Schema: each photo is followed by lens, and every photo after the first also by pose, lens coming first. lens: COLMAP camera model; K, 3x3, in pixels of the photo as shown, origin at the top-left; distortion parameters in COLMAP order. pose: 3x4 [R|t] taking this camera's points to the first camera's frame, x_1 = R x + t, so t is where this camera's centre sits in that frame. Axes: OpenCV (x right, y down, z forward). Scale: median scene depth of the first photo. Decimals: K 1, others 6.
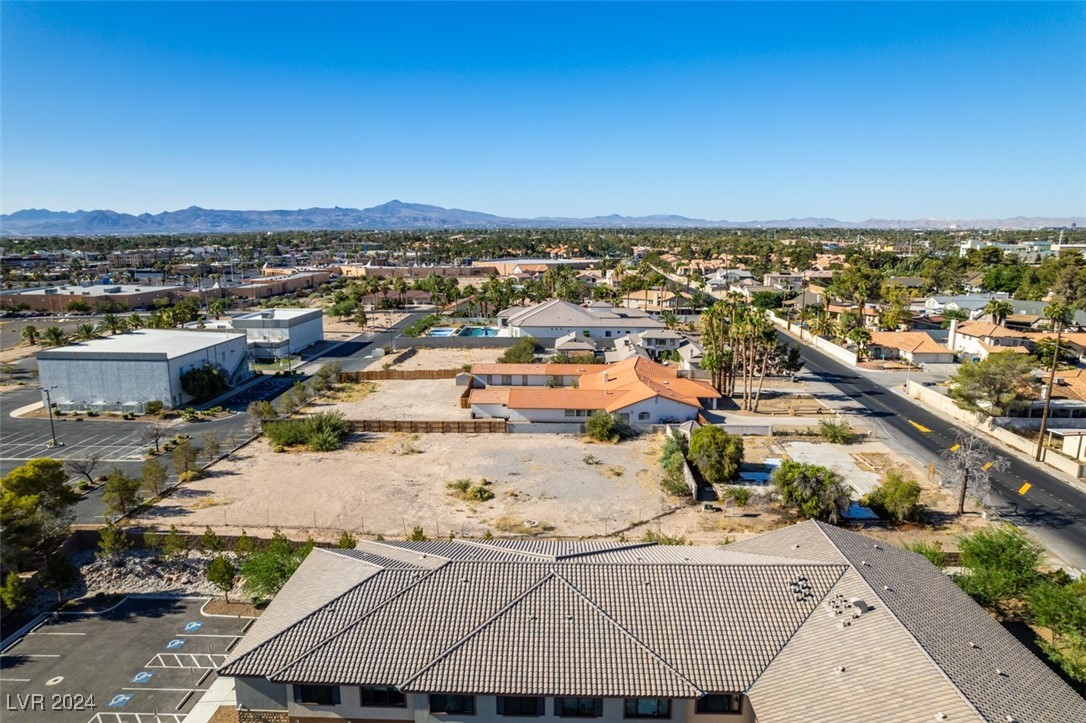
lens RADIAL K [[693.8, 0, 545.0], [0, 693.8, 365.3], [0, 0, 1]] dist [-0.076934, 0.069947]
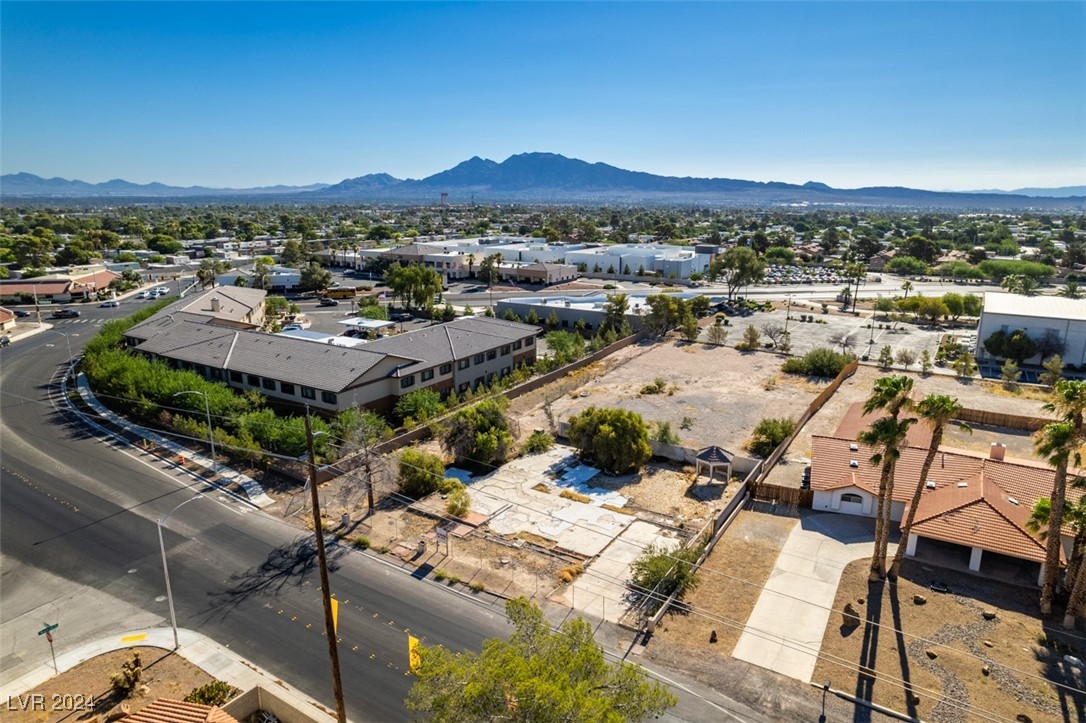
lens RADIAL K [[693.8, 0, 545.0], [0, 693.8, 365.3], [0, 0, 1]] dist [-0.076934, 0.069947]
pose [[-0.495038, 0.209125, -0.843329, 0.827175], [-0.171262, 0.928076, 0.330672, -0.193149], [0.851826, 0.308125, -0.423618, 1.036148]]
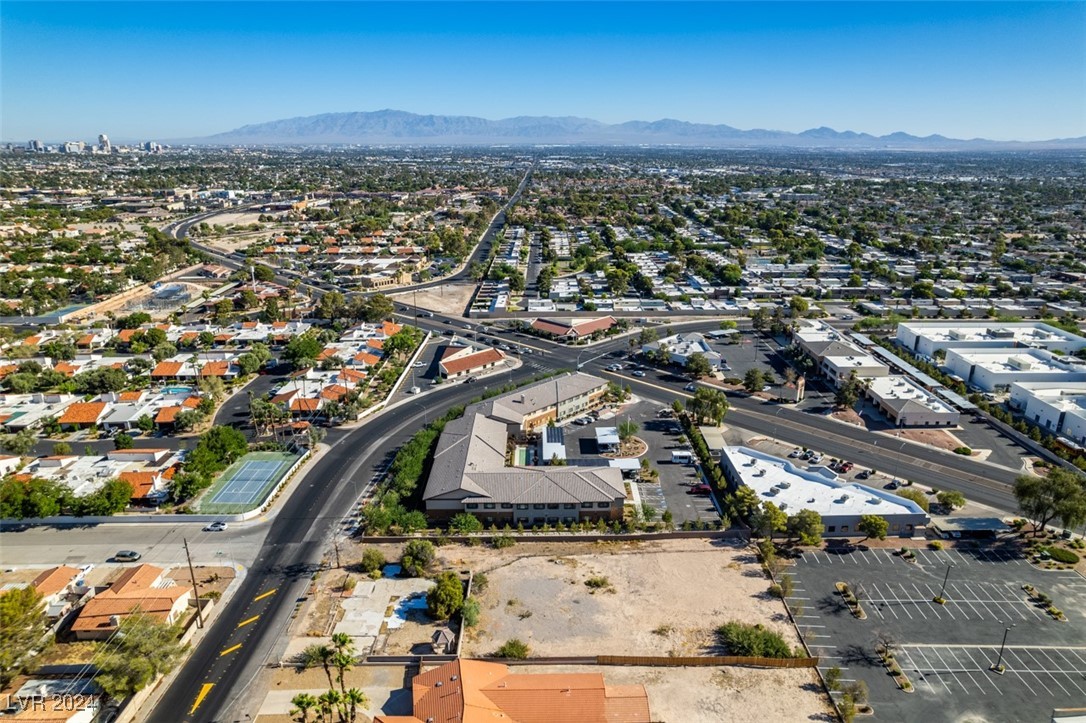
lens RADIAL K [[693.8, 0, 545.0], [0, 693.8, 365.3], [0, 0, 1]] dist [-0.076934, 0.069947]
pose [[-0.999036, 0.014497, -0.041432, 0.068598], [-0.007491, 0.873732, 0.486349, -0.861106], [0.043251, 0.486191, -0.872782, 1.698901]]
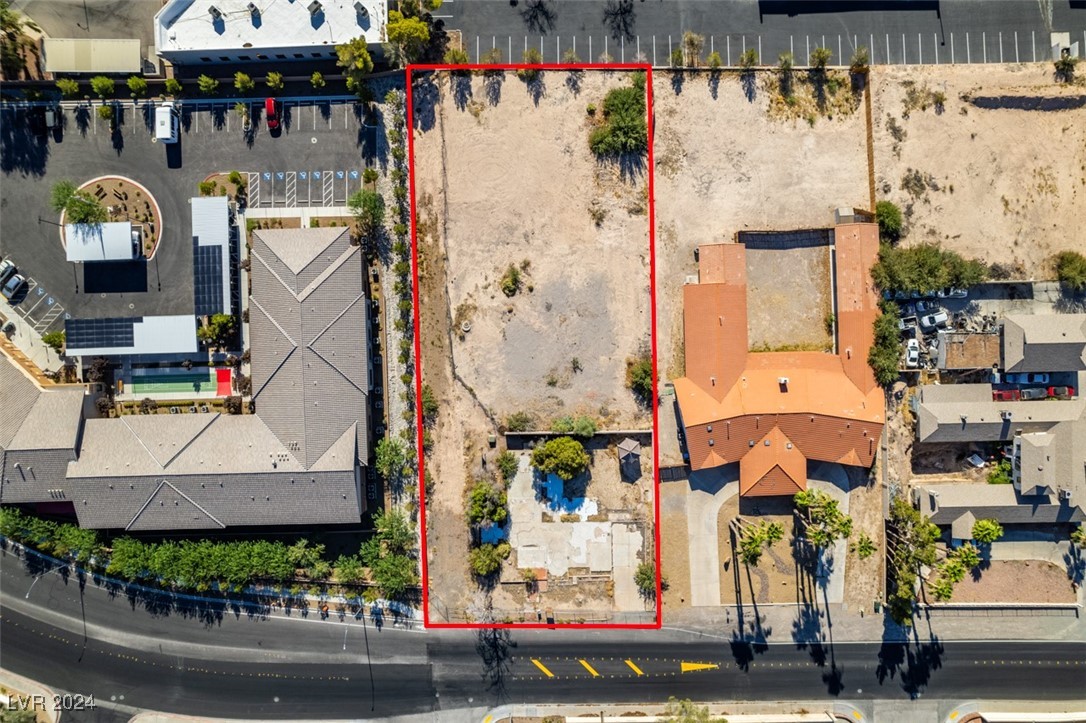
lens RADIAL K [[700.8, 0, 545.5], [0, 700.8, 365.3], [0, 0, 1]] dist [-0.074363, 0.067908]
pose [[0.059832, 0.998167, 0.009048, 0.046516], [-0.187783, 0.002352, 0.982208, -0.961170], [0.980387, -0.060466, 0.187579, 0.595272]]
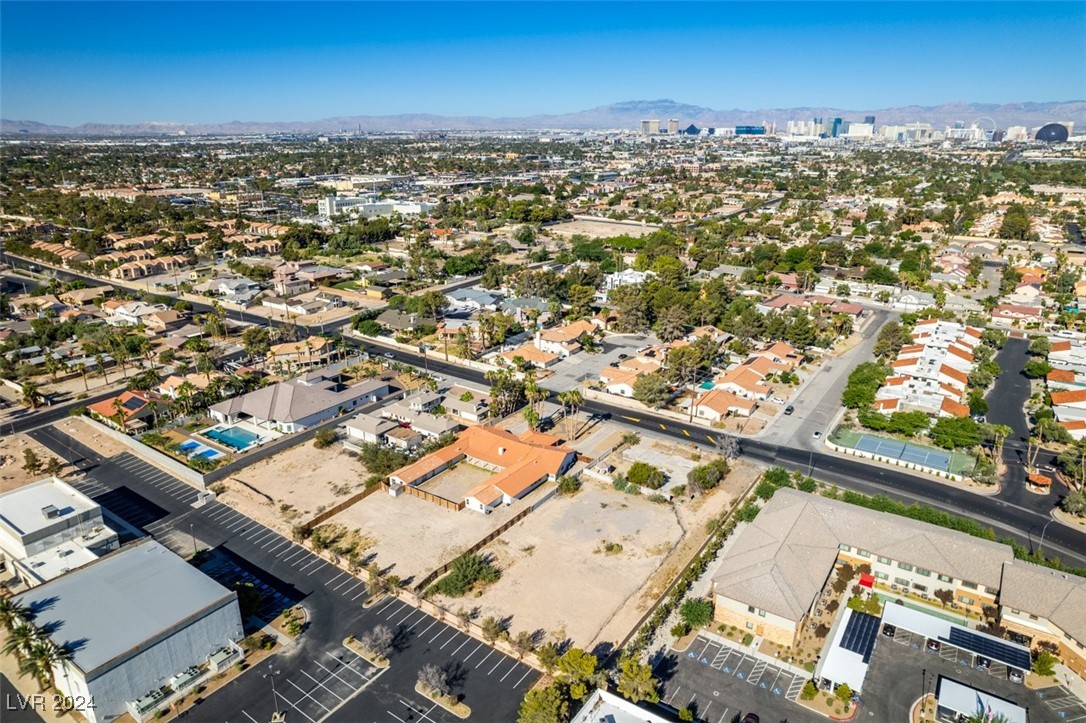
lens RADIAL K [[693.8, 0, 545.0], [0, 693.8, 365.3], [0, 0, 1]] dist [-0.076934, 0.069947]
pose [[0.532497, -0.271361, 0.801755, -1.180957], [0.162963, 0.962363, 0.217486, -0.550136], [-0.830596, 0.014846, 0.556677, 0.084167]]
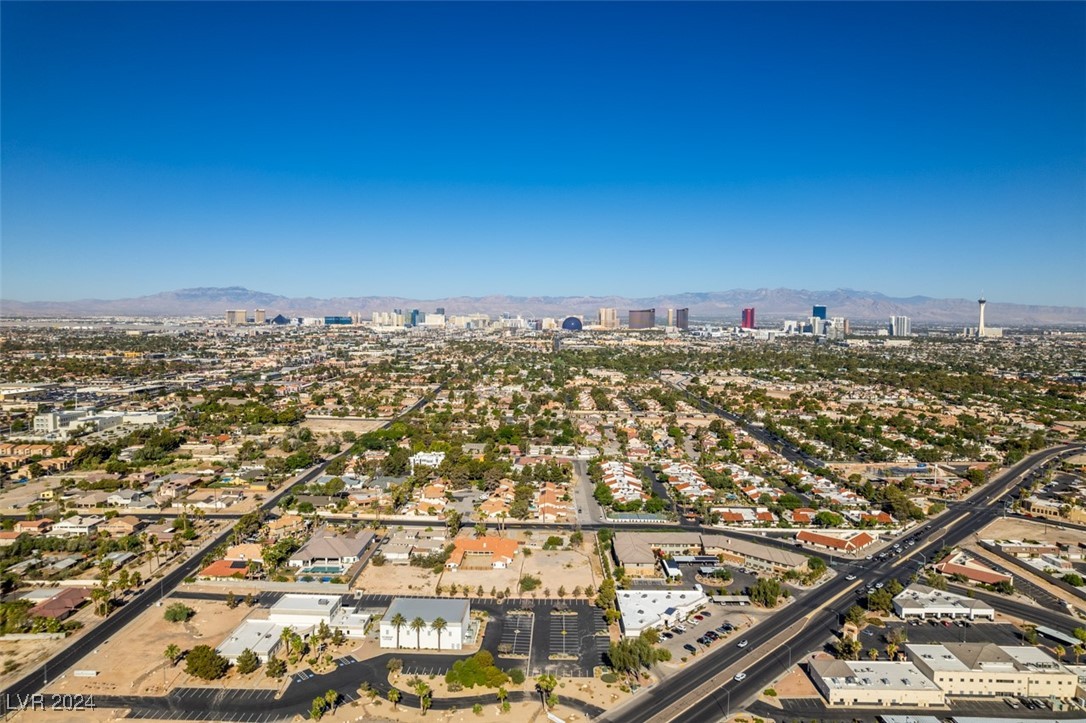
lens RADIAL K [[693.8, 0, 545.0], [0, 693.8, 365.3], [0, 0, 1]] dist [-0.076934, 0.069947]
pose [[-0.026315, -0.064969, 0.997540, -3.249017], [0.184194, 0.980485, 0.068717, -1.030348], [-0.982538, 0.185550, -0.013835, 0.741803]]
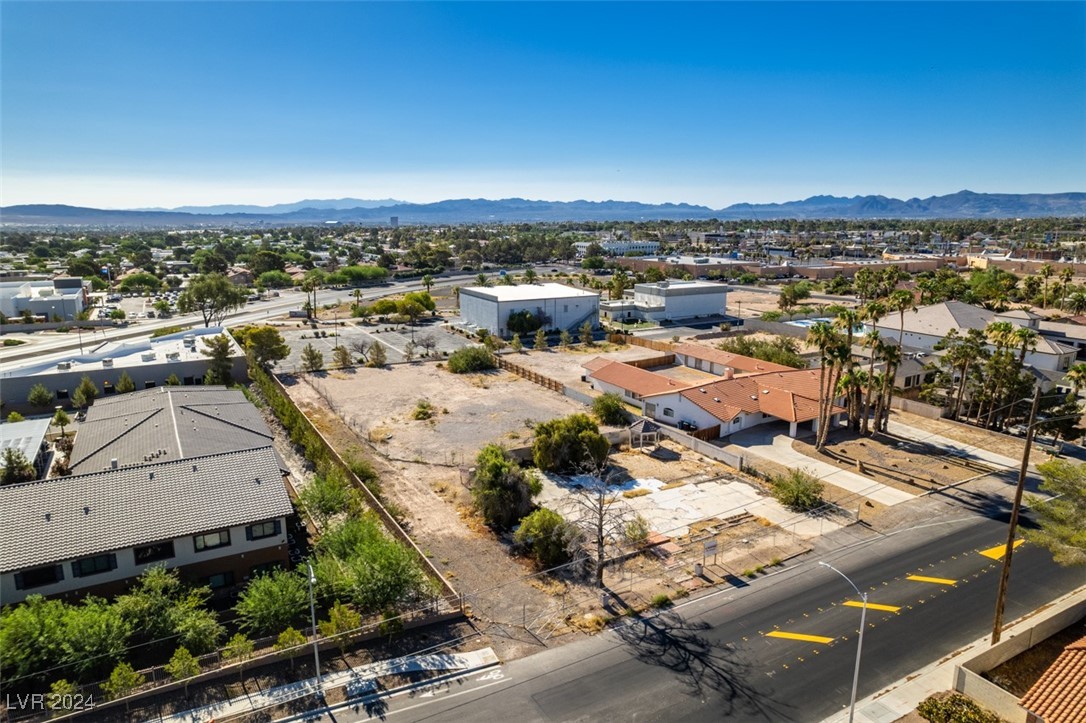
lens RADIAL K [[693.8, 0, 545.0], [0, 693.8, 365.3], [0, 0, 1]] dist [-0.076934, 0.069947]
pose [[0.531126, 0.183188, -0.827253, 0.798288], [-0.165570, 0.979965, 0.110703, -0.060777], [0.830958, 0.078171, 0.550816, 0.364294]]
